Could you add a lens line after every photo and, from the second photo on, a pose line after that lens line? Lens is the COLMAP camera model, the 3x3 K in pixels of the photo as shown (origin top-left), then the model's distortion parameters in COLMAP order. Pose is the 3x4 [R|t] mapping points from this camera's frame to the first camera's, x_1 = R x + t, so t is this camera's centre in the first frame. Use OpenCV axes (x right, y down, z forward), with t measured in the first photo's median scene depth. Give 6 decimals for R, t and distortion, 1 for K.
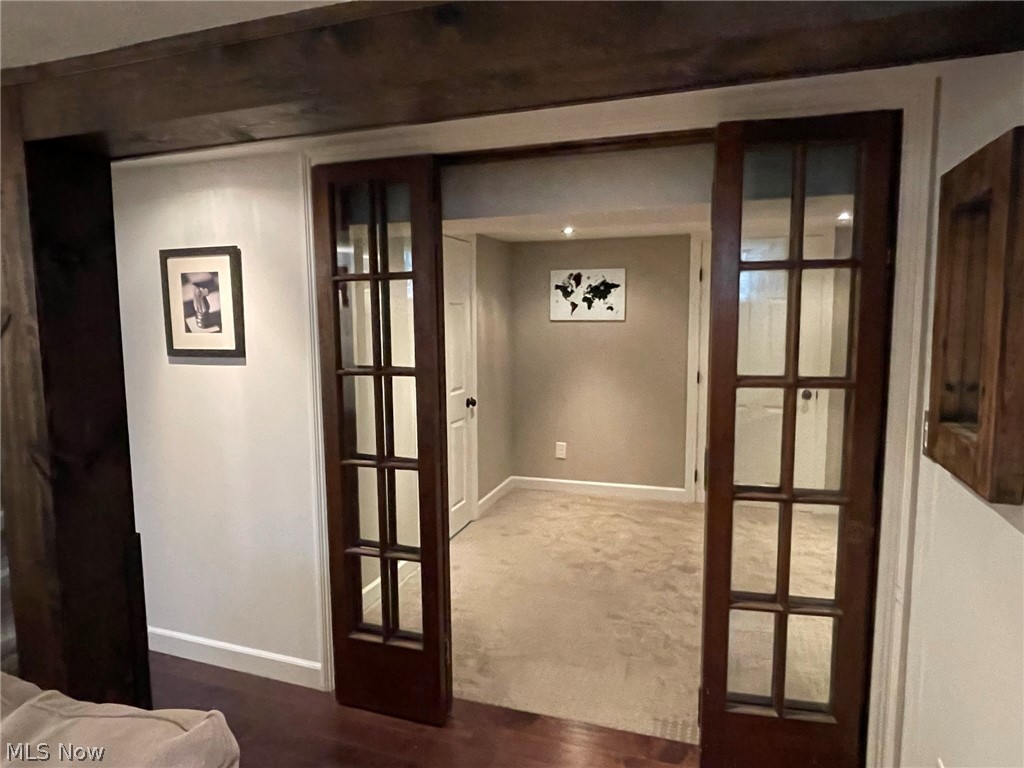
lens RADIAL K [[647.5, 0, 509.1], [0, 647.5, 380.7], [0, 0, 1]] dist [0.007344, -0.001705]
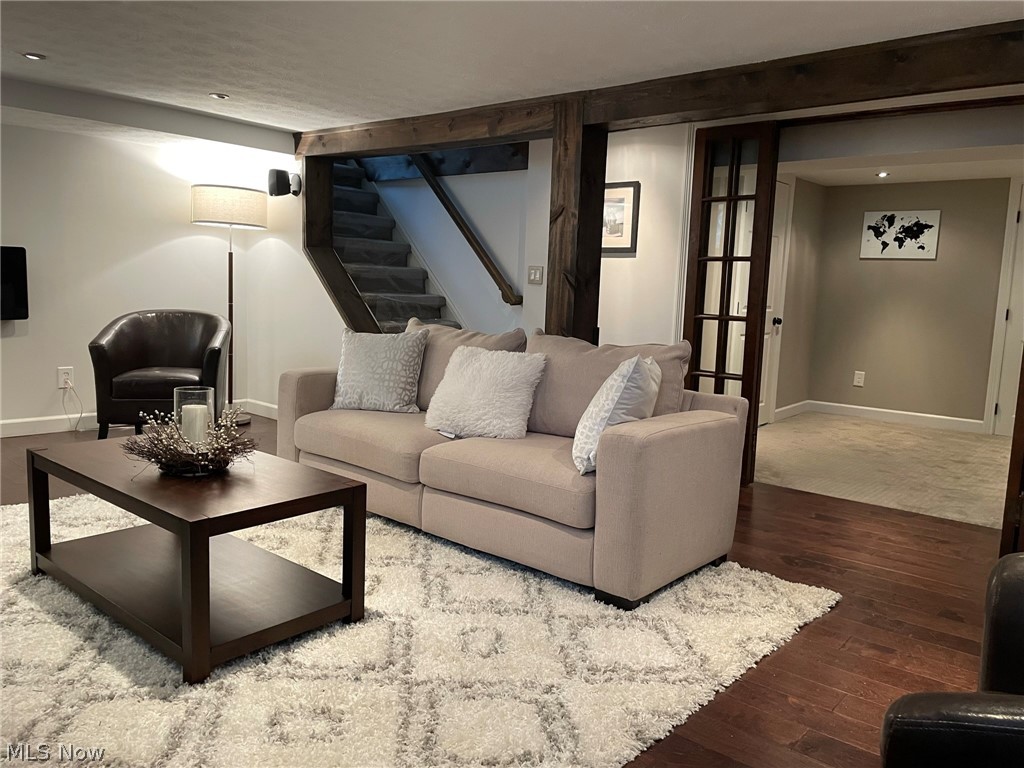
lens RADIAL K [[772.9, 0, 517.5], [0, 772.9, 382.9], [0, 0, 1]] dist [0.077087, -0.092085]
pose [[0.930629, 0.090041, -0.354714, 0.013703], [-0.084822, 0.995936, 0.030271, 0.130789], [0.355998, 0.001917, 0.934485, -0.461431]]
